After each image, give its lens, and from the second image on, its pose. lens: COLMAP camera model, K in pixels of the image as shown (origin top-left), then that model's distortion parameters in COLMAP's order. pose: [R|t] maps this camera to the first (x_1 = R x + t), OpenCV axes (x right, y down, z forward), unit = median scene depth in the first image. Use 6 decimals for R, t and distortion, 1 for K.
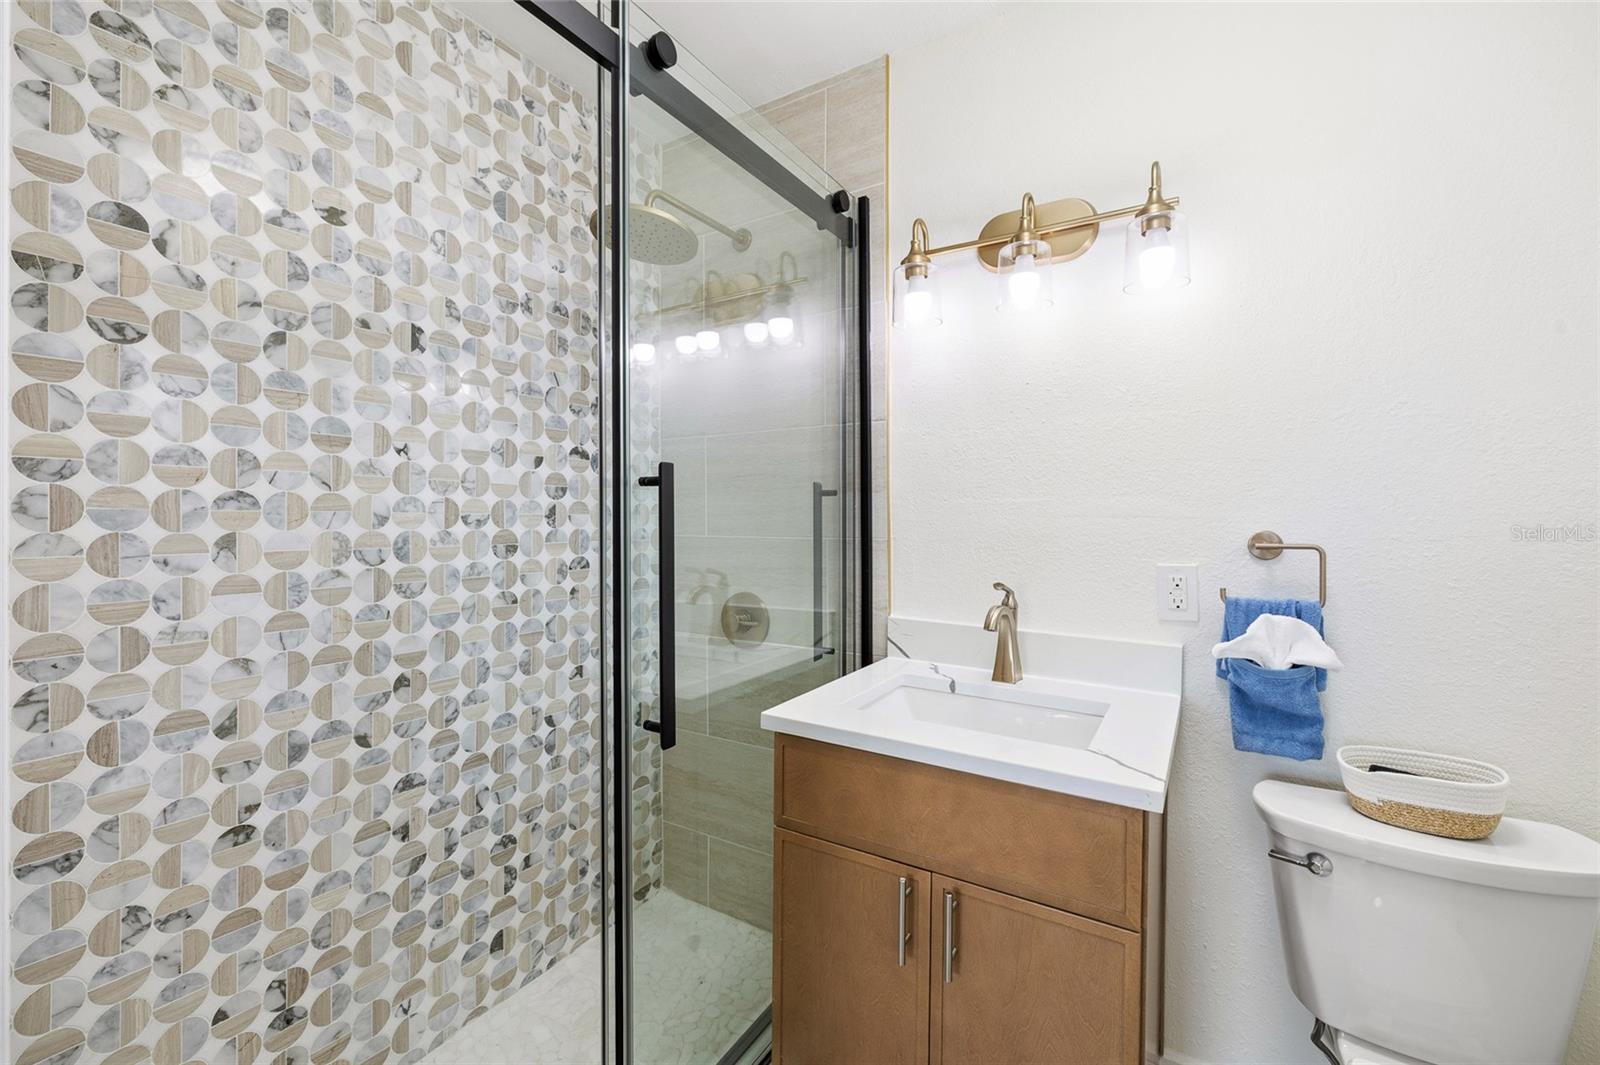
lens RADIAL K [[663.2, 0, 807.1], [0, 663.2, 525.8], [0, 0, 1]] dist [-0.003888, 0.000634]
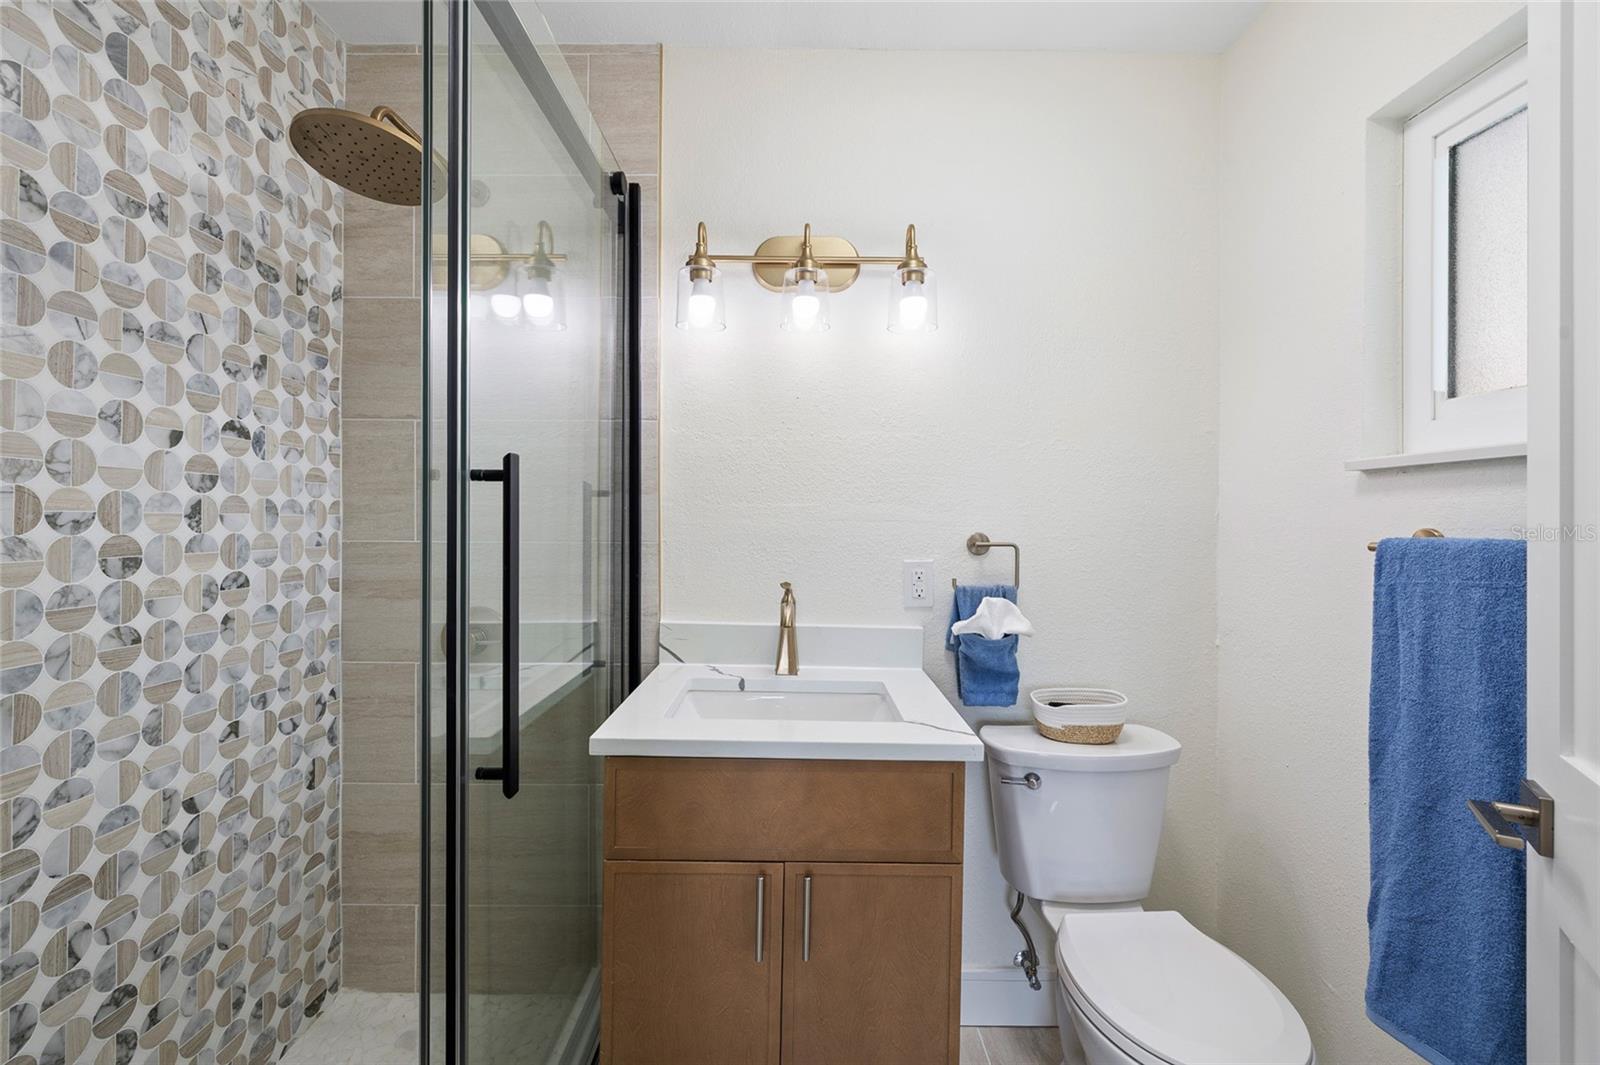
lens RADIAL K [[663.2, 0, 806.5], [0, 663.2, 527.8], [0, 0, 1]] dist [-0.003888, 0.000634]
pose [[0.853932, -0.000786, 0.520384, -0.217141], [0.000894, 1.000000, 0.000044, -0.001290], [-0.520384, 0.000428, 0.853932, 0.063133]]
